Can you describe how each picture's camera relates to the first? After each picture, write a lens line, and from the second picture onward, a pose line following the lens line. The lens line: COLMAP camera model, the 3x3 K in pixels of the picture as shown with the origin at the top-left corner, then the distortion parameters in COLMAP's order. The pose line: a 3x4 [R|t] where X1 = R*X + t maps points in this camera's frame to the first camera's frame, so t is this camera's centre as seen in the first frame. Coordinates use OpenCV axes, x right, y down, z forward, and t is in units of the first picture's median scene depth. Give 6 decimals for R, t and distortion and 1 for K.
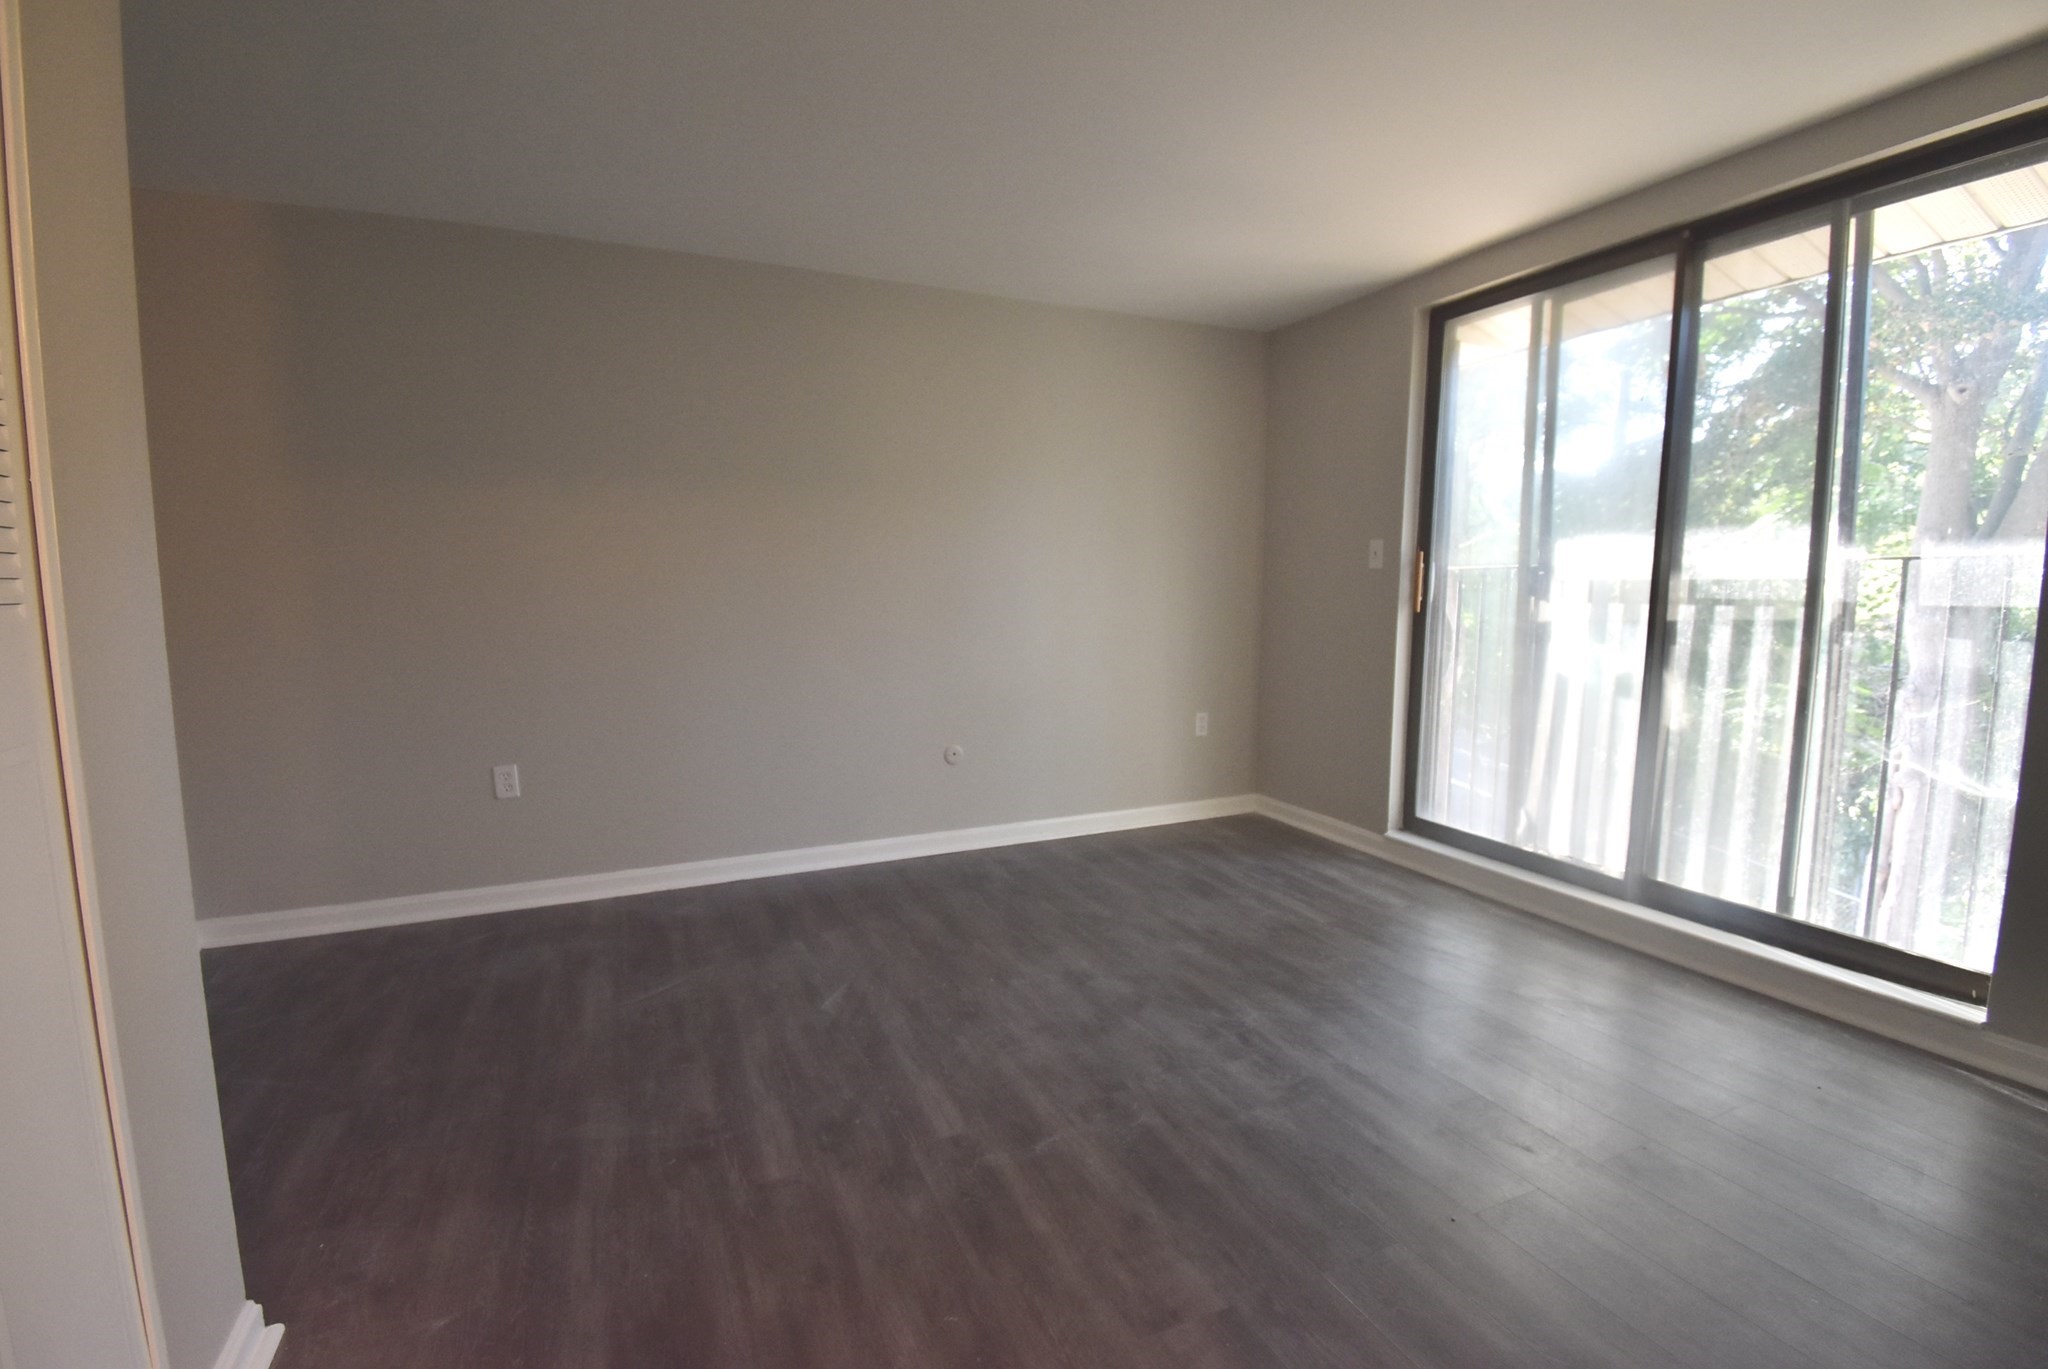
lens RADIAL K [[909.4, 0, 1024.0], [0, 909.4, 684.5], [0, 0, 1]] dist [-0.022189, -0.000397]
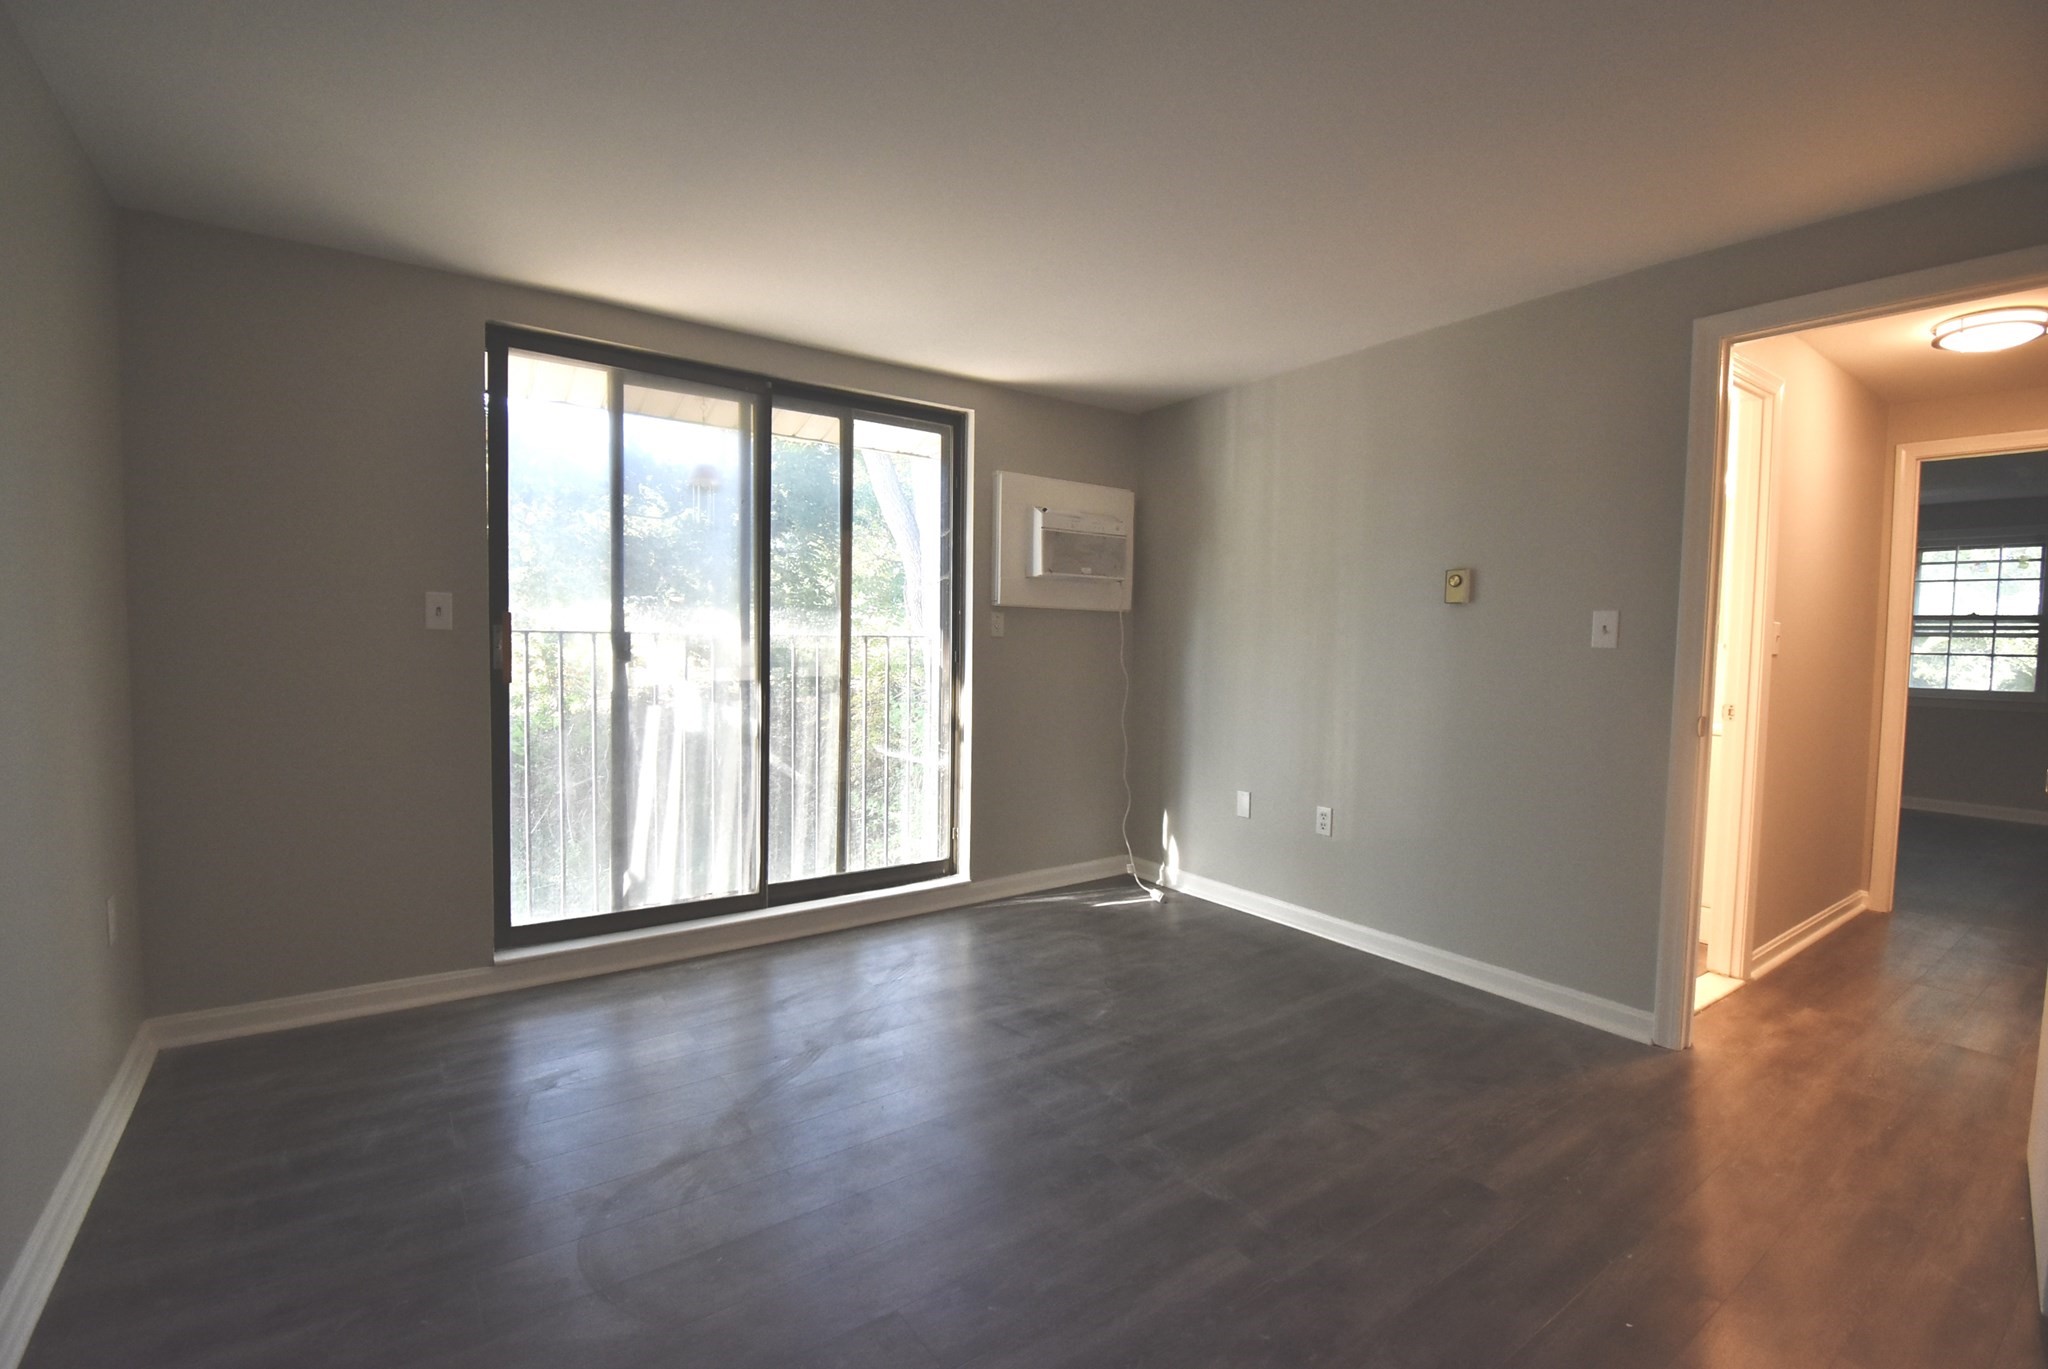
lens RADIAL K [[909.4, 0, 1024.0], [0, 909.4, 684.5], [0, 0, 1]] dist [-0.022189, -0.000397]
pose [[-0.202204, -0.048133, 0.978160, -0.649306], [0.094697, 0.993150, 0.068446, -0.123865], [-0.974754, 0.106469, -0.196261, 0.947772]]
